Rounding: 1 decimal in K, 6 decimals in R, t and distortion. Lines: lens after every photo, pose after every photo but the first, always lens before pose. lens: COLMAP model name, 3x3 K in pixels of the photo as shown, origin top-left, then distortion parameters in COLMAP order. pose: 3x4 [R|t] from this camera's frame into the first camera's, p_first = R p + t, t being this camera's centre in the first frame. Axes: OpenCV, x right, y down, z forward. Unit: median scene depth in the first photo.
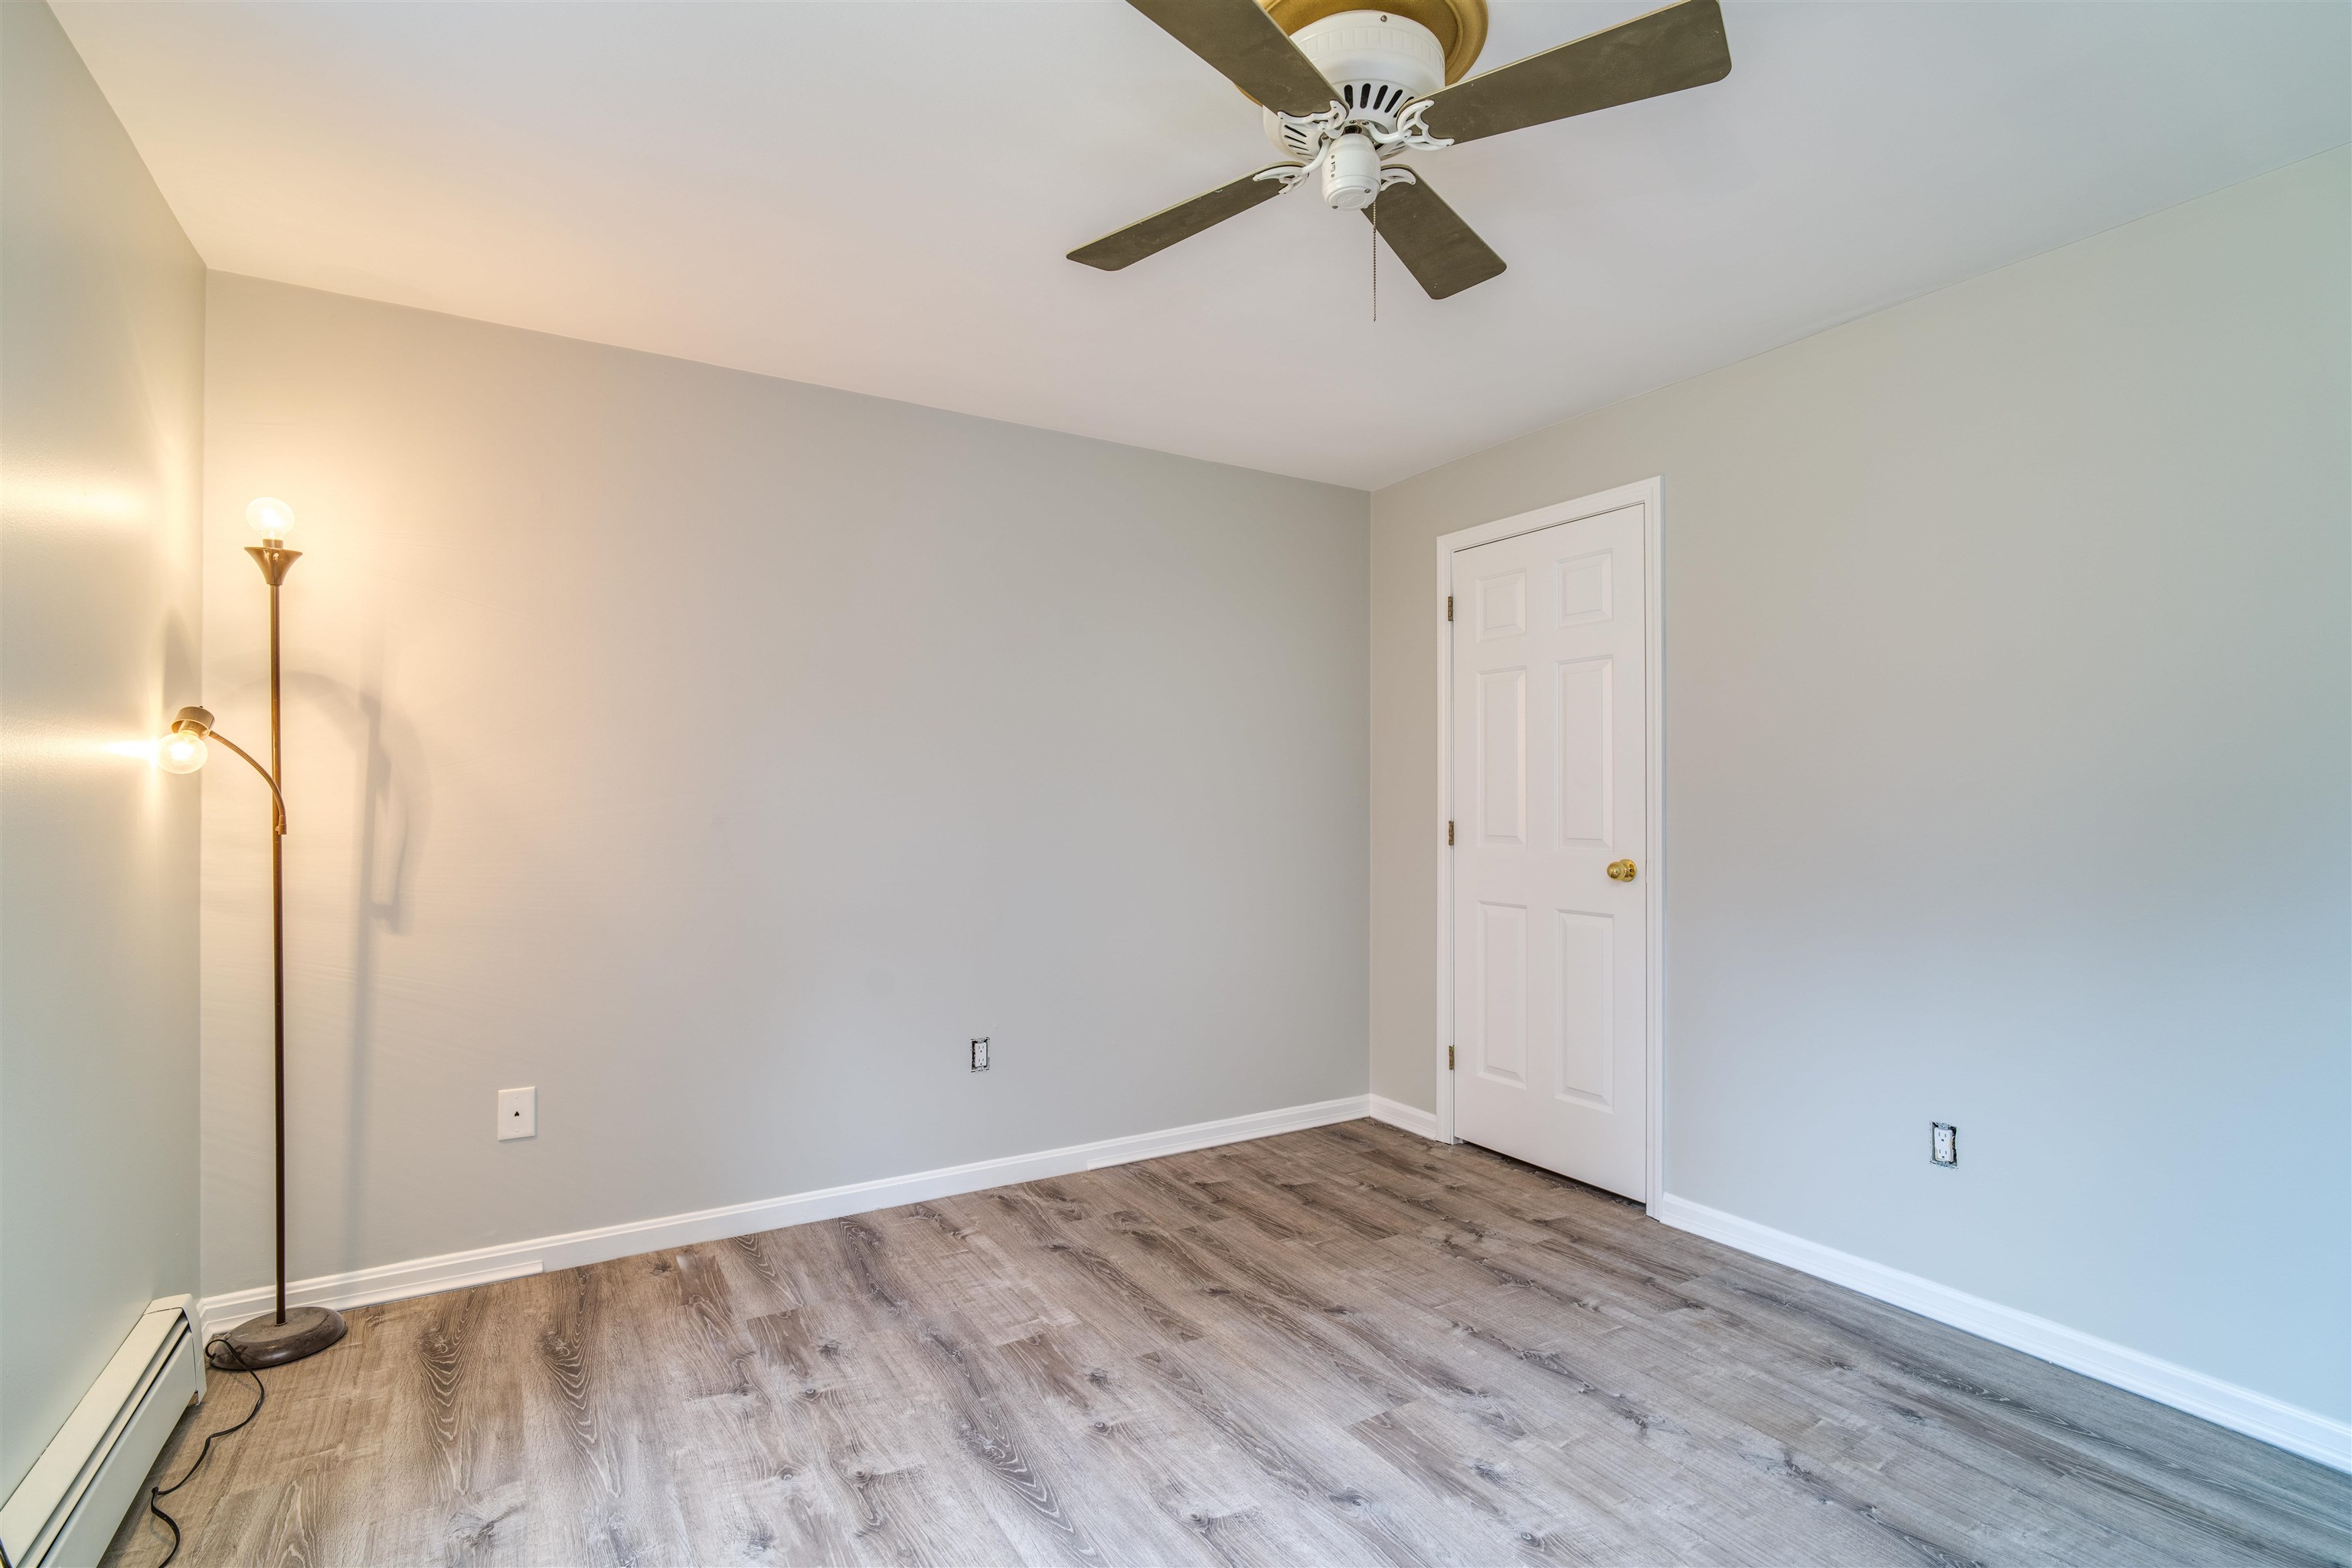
lens RADIAL K [[1120.9, 0, 1201.3], [0, 1120.9, 779.2], [0, 0, 1]] dist [-0.018687, 0.011270]
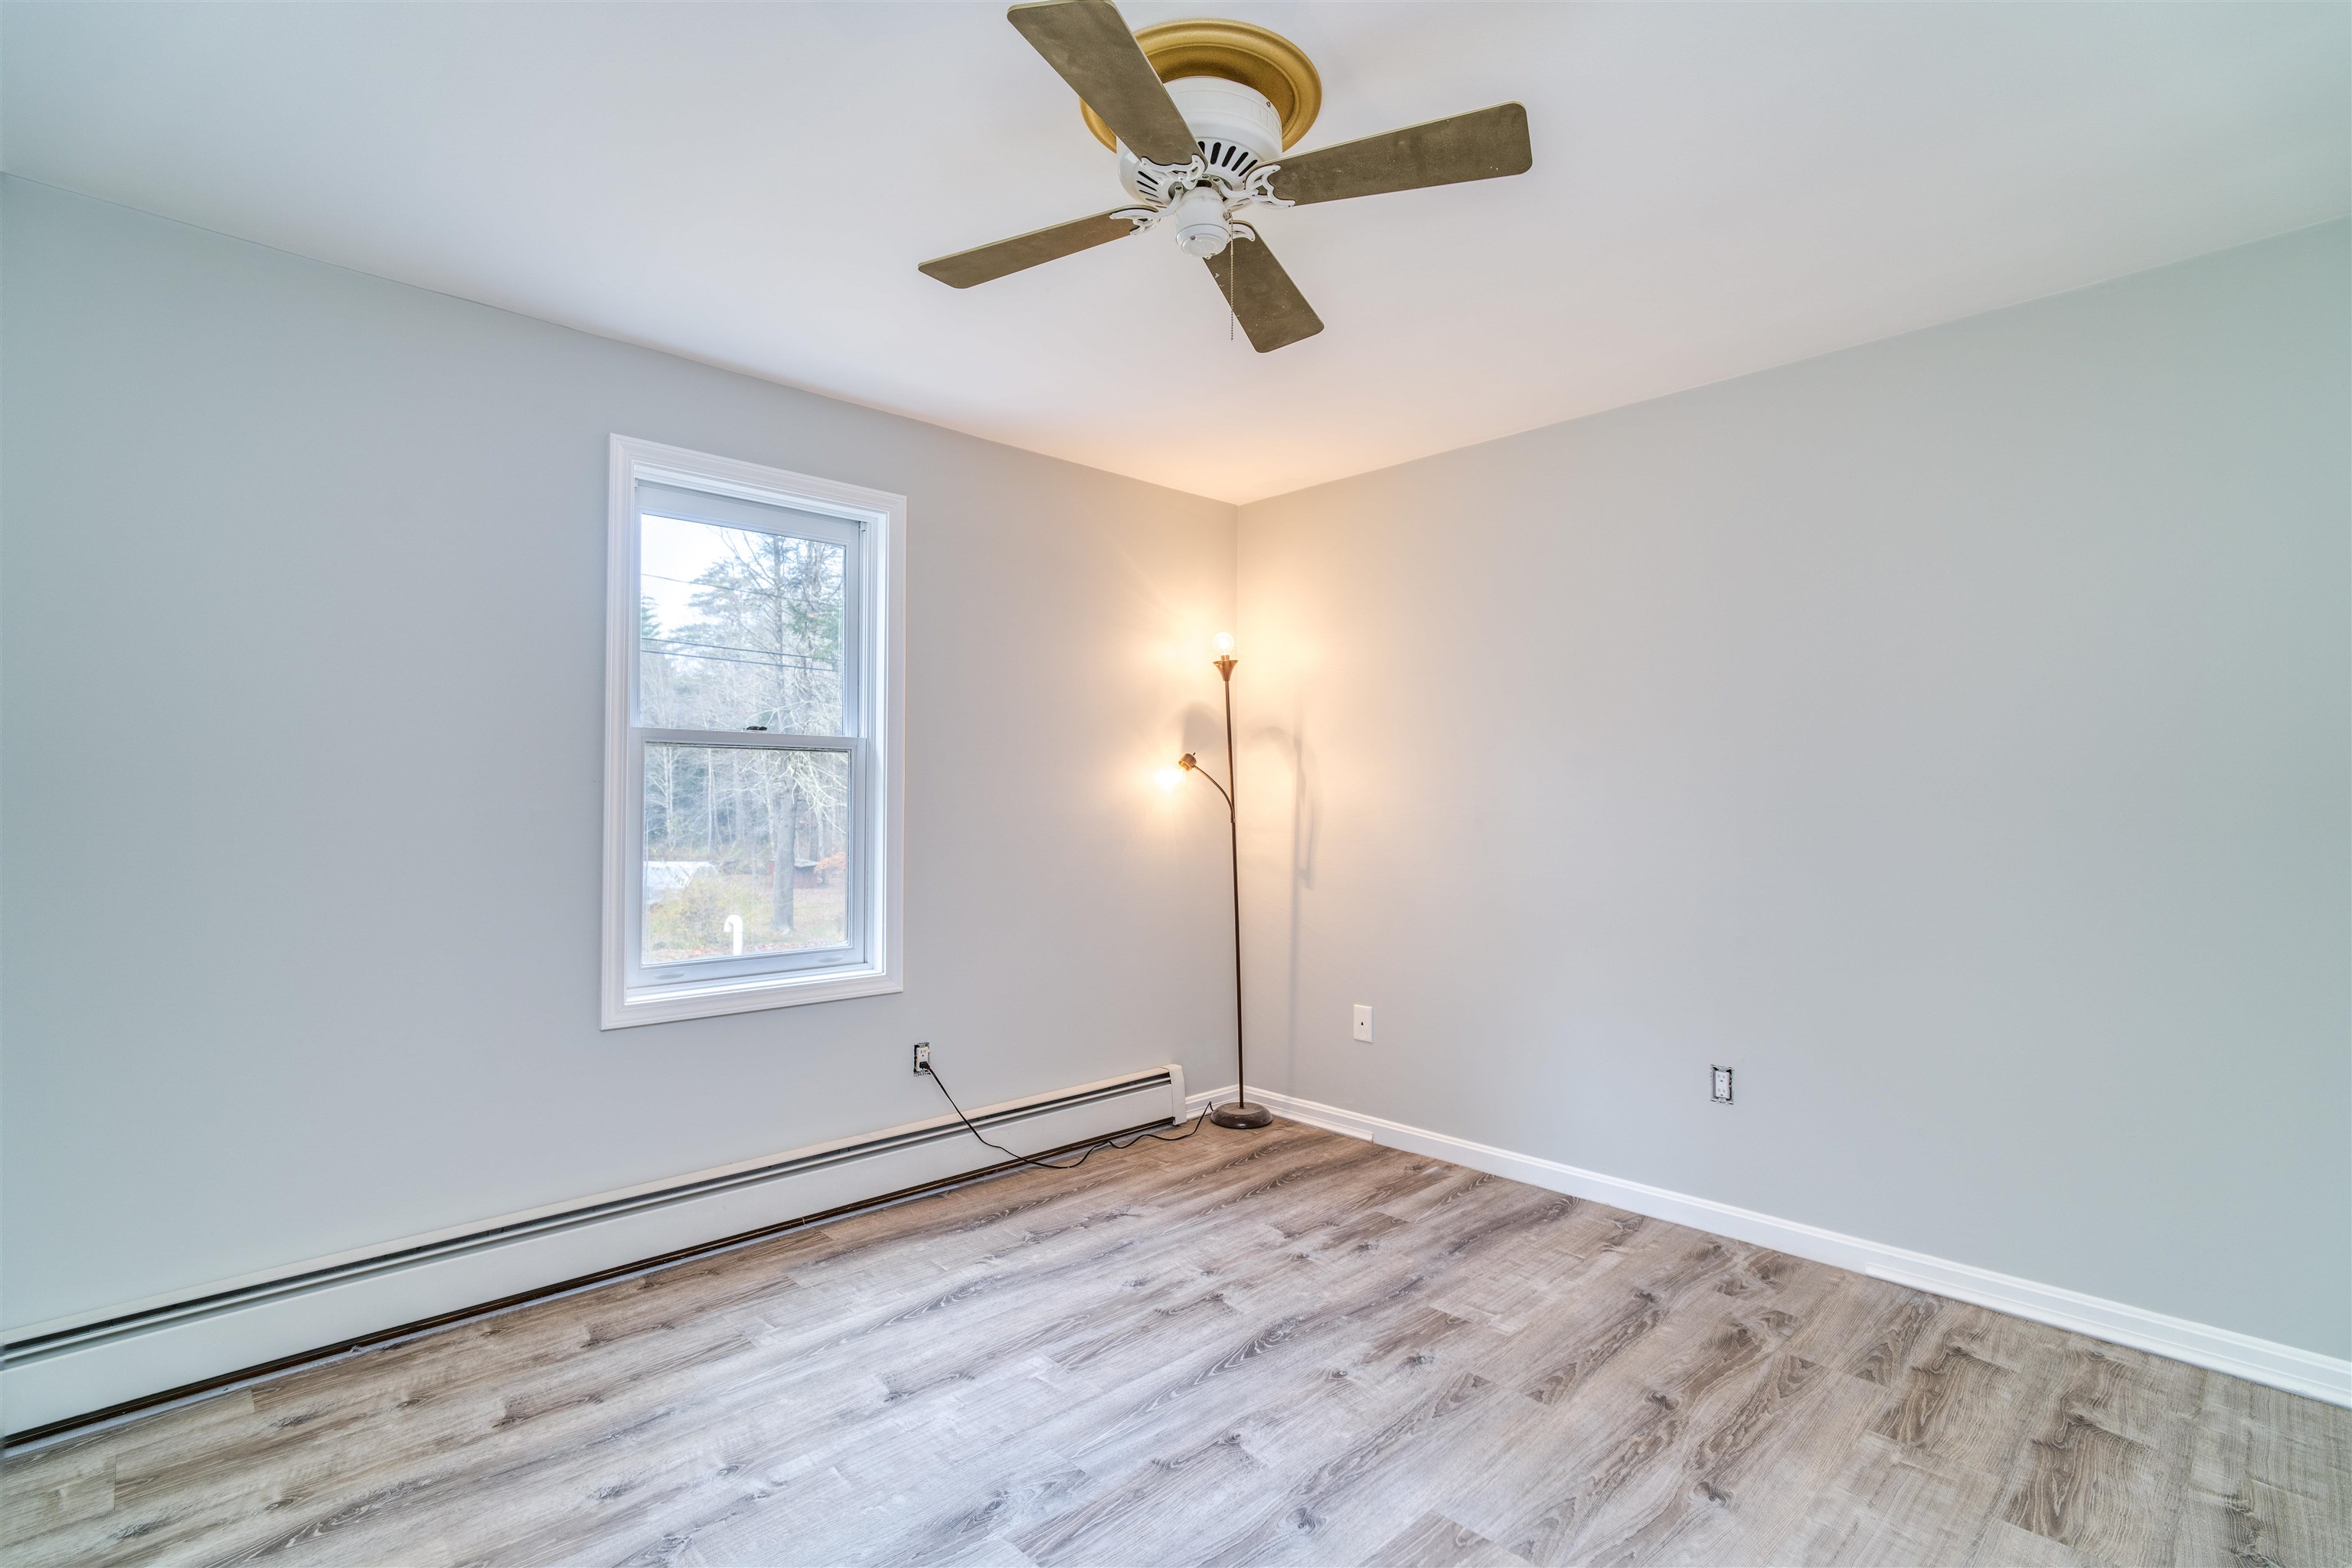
lens RADIAL K [[1106.3, 0, 1172.4], [0, 1106.3, 772.7], [0, 0, 1]] dist [-0.014783, 0.010760]
pose [[0.211602, -0.026581, -0.976994, 0.845176], [0.016486, 0.999585, -0.023625, 0.010144], [0.977217, -0.011108, 0.211952, 0.545960]]
